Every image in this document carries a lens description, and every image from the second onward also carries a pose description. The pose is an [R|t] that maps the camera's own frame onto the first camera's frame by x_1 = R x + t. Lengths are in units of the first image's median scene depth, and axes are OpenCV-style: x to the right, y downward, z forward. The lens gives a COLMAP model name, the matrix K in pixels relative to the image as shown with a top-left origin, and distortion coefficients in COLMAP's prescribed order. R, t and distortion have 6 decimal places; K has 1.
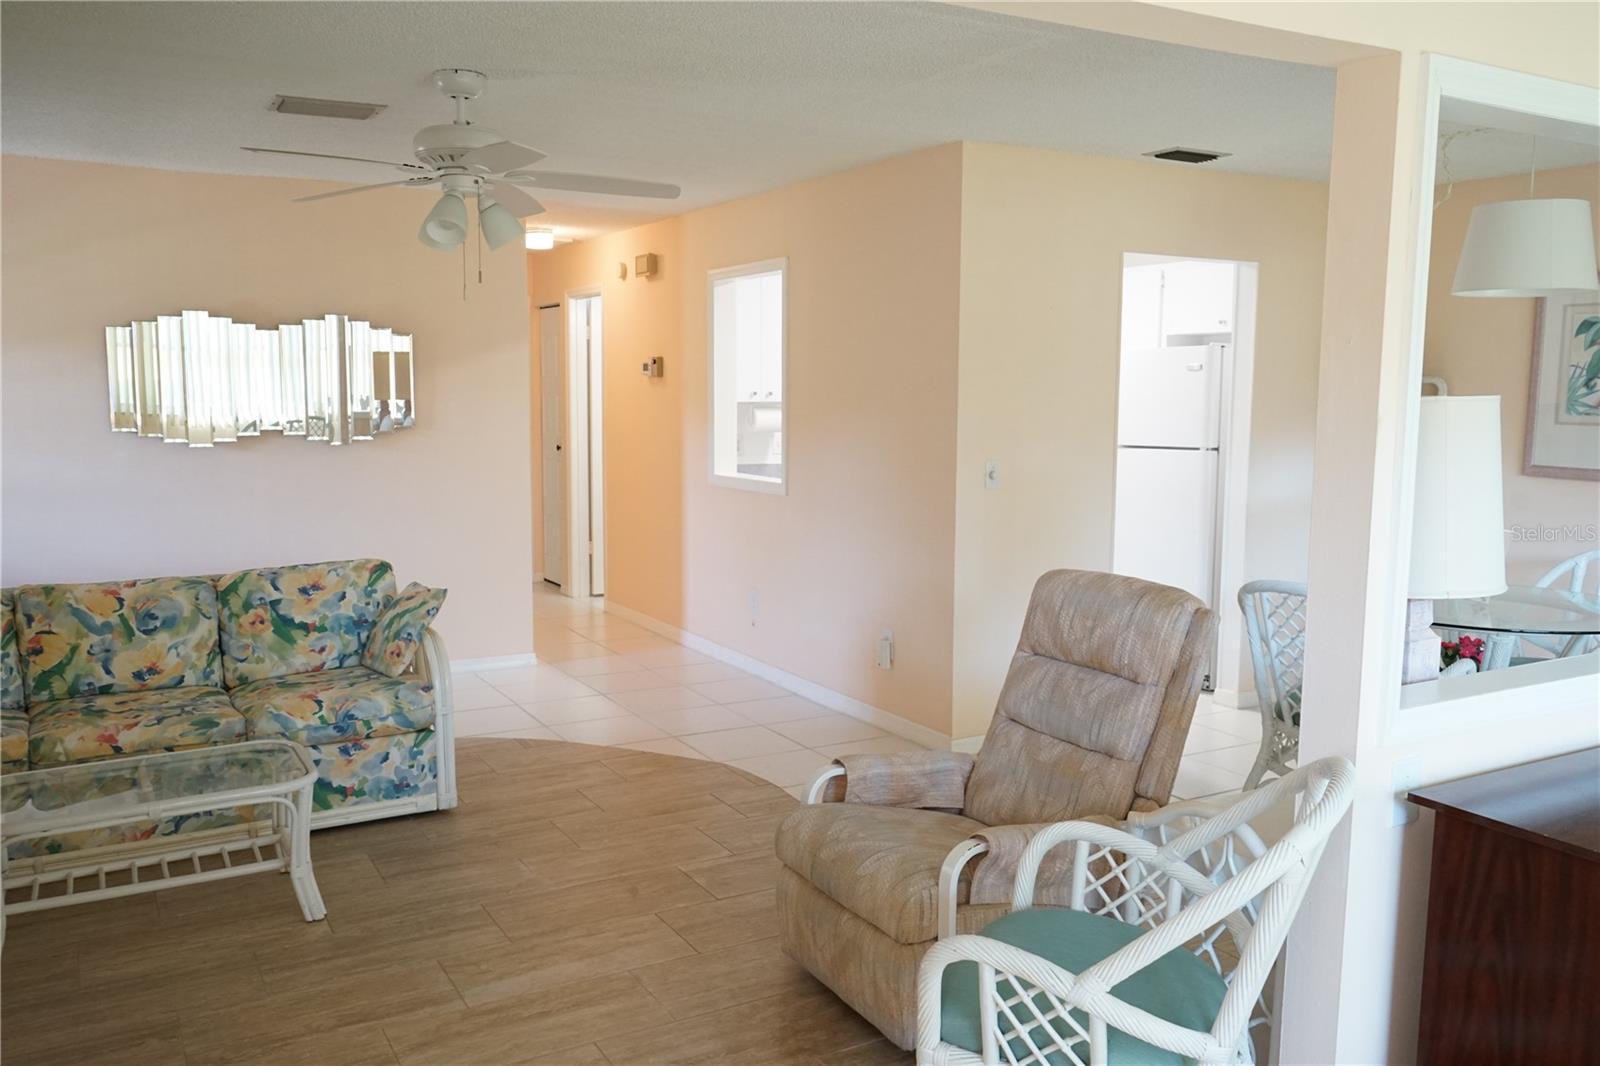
lens RADIAL K [[1289.2, 0, 791.9], [0, 1289.2, 537.6], [0, 0, 1]] dist [-0.007526, 0.008316]
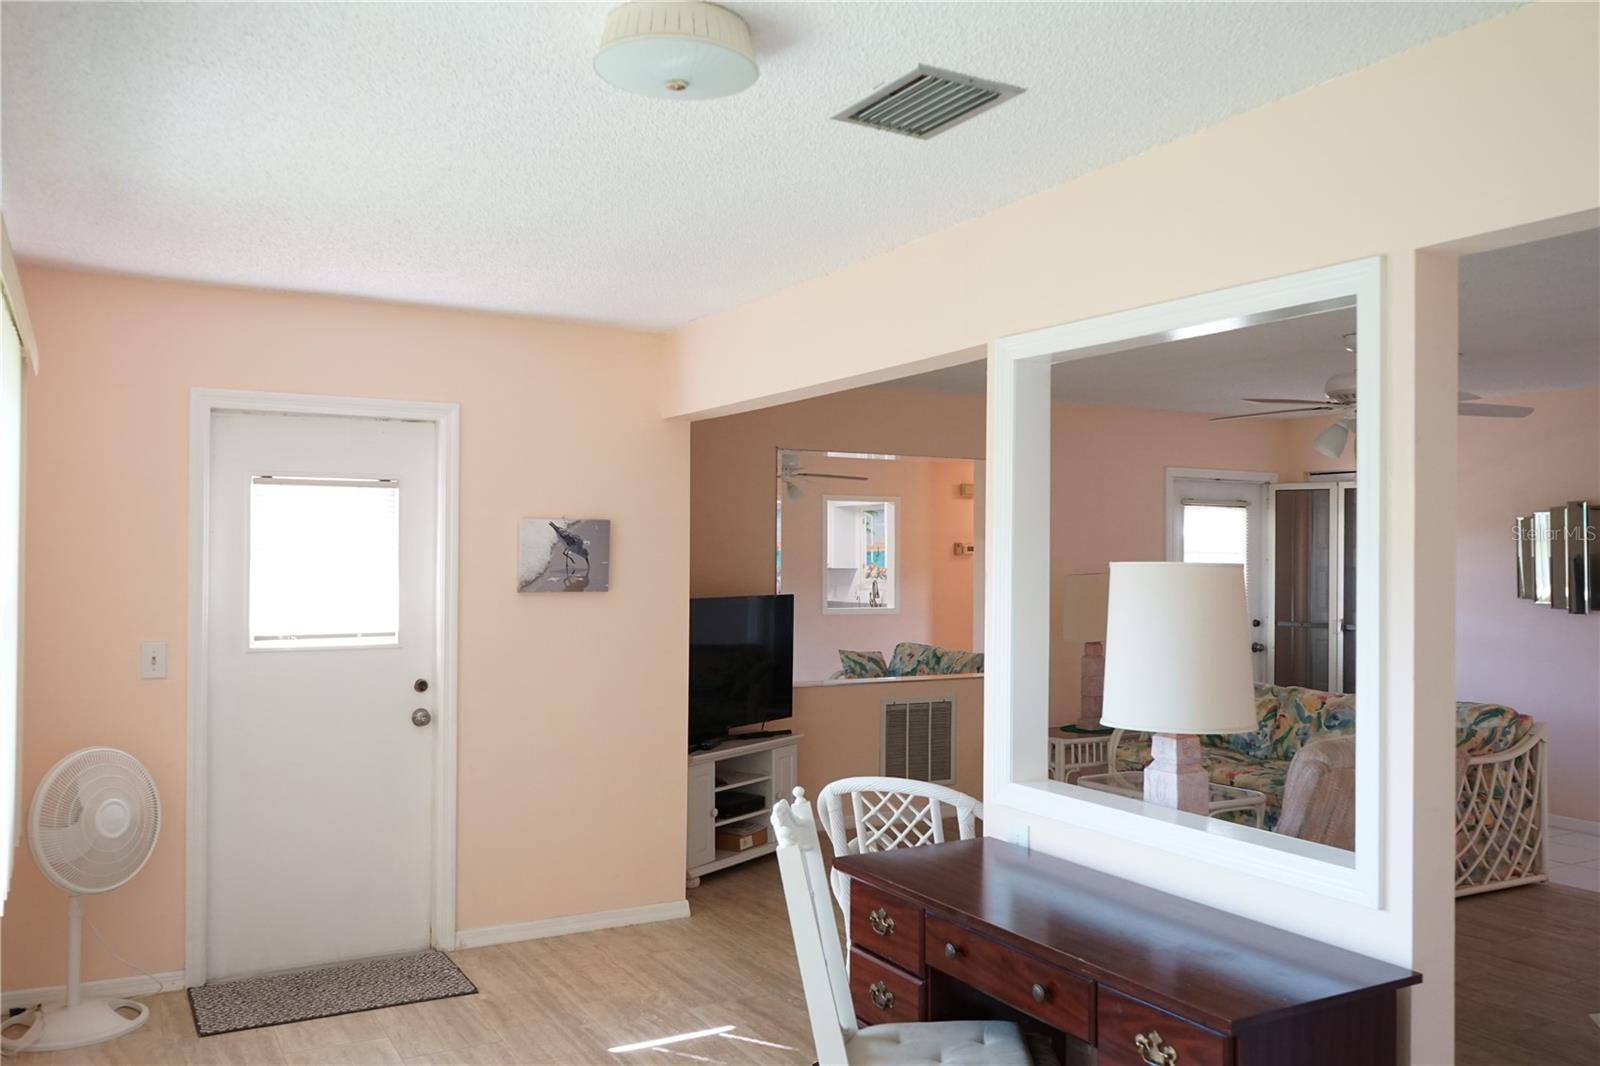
lens RADIAL K [[1289.2, 0, 791.9], [0, 1289.2, 537.6], [0, 0, 1]] dist [-0.007526, 0.008316]
pose [[-0.005848, -0.018276, -0.999816, 0.971809], [-0.124970, 0.992008, -0.017402, -0.038895], [0.992143, 0.124845, -0.008085, 0.378688]]
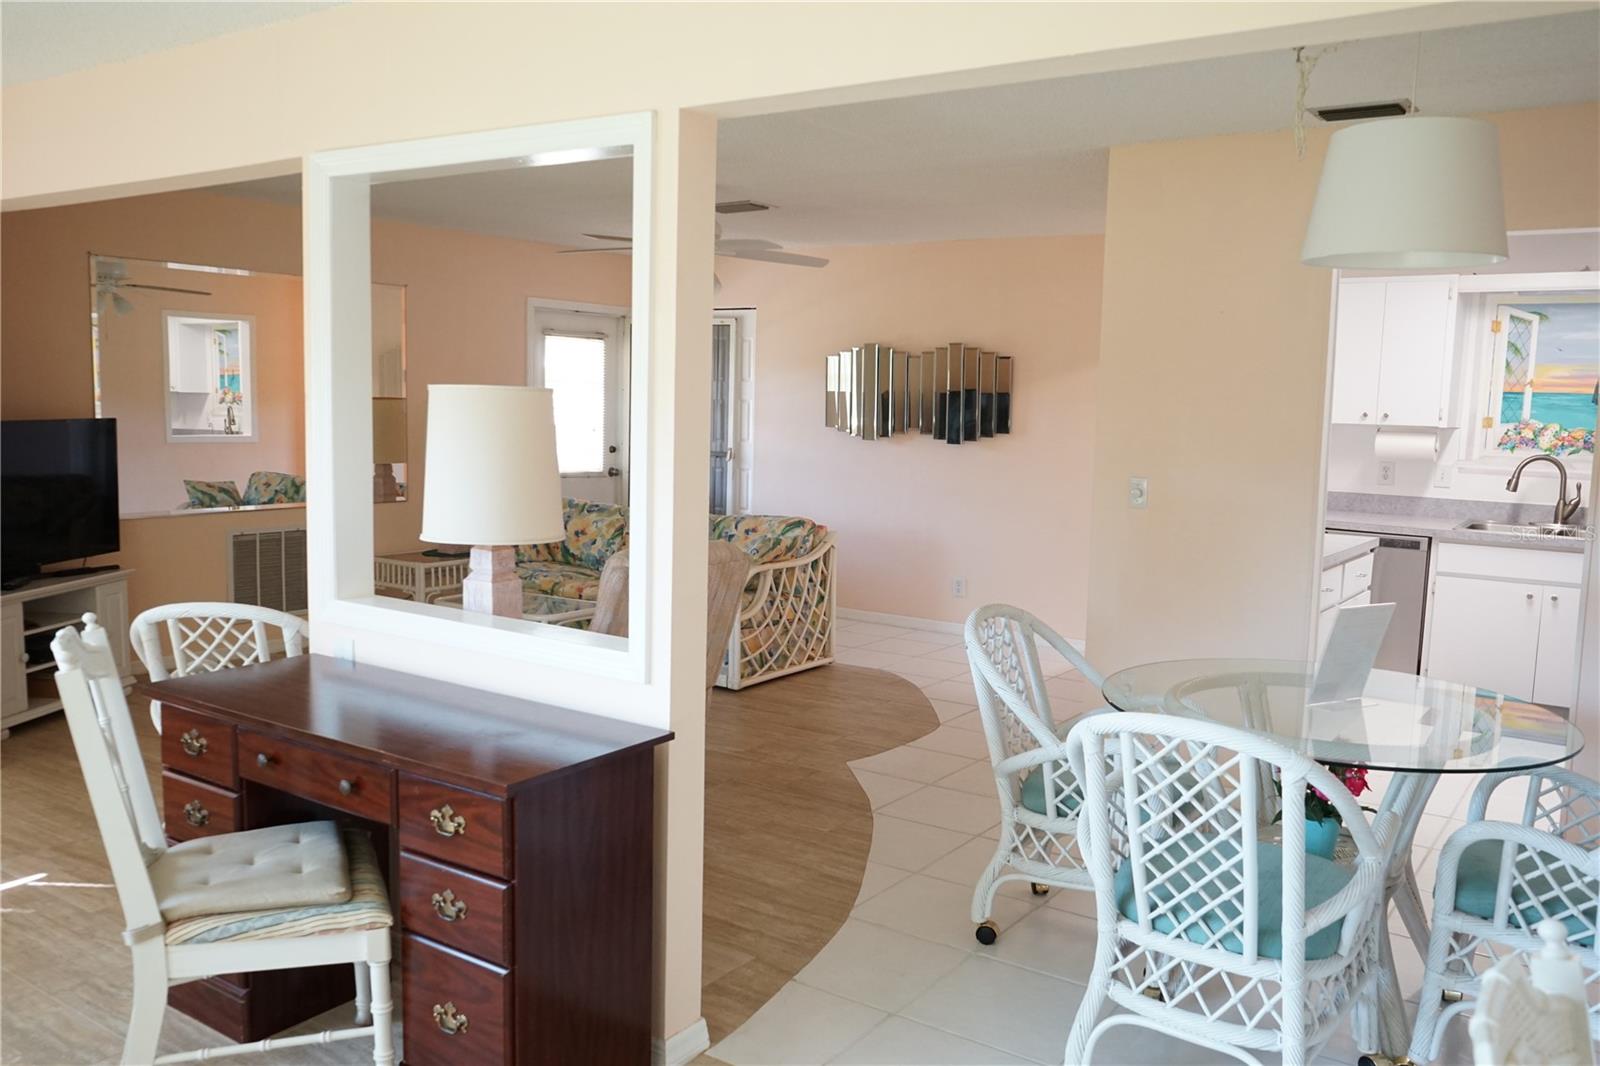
lens RADIAL K [[1289.2, 0, 791.9], [0, 1289.2, 537.6], [0, 0, 1]] dist [-0.007526, 0.008316]
pose [[0.441676, 0.105178, -0.890988, 1.025837], [-0.128169, 0.990315, 0.053369, -0.039182], [0.887972, 0.090625, 0.450879, 0.412603]]
